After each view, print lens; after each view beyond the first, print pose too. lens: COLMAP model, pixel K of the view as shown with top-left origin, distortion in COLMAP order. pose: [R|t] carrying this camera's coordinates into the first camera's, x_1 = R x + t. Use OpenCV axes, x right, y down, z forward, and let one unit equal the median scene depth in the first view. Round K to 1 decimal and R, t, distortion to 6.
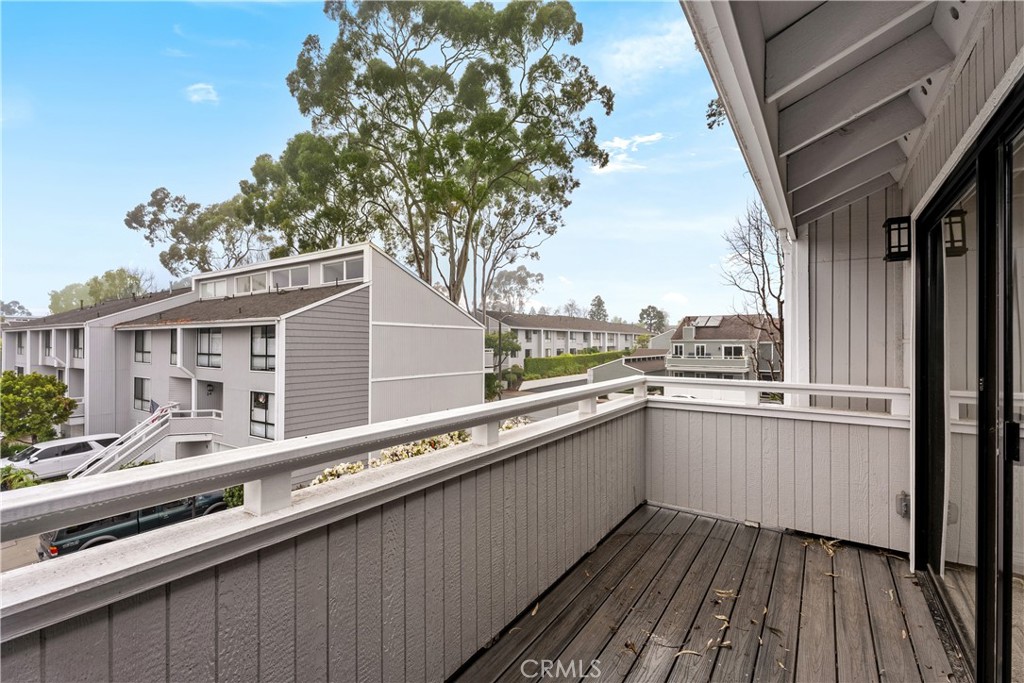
lens RADIAL K [[453.1, 0, 514.6], [0, 453.1, 345.9], [0, 0, 1]] dist [-0.004812, -0.000771]
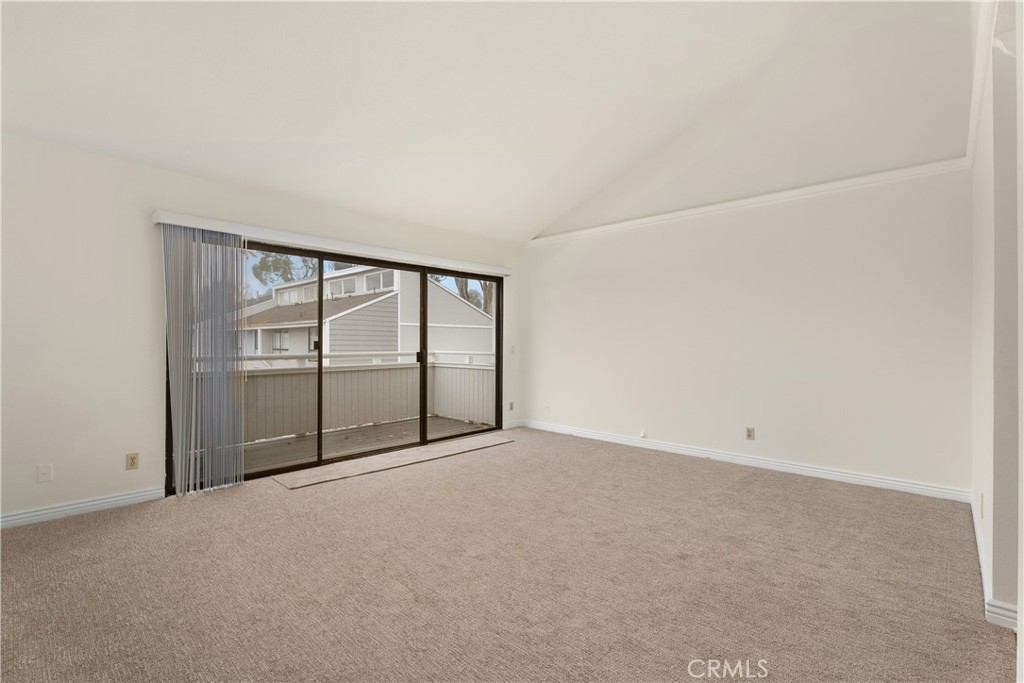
lens RADIAL K [[453.1, 0, 505.8], [0, 453.1, 347.1], [0, 0, 1]] dist [-0.004812, -0.000771]
pose [[0.986393, 0.000048, -0.164404, 0.114196], [0.000385, 0.999997, 0.002601, 0.006220], [0.164403, -0.002629, 0.986390, -0.107638]]
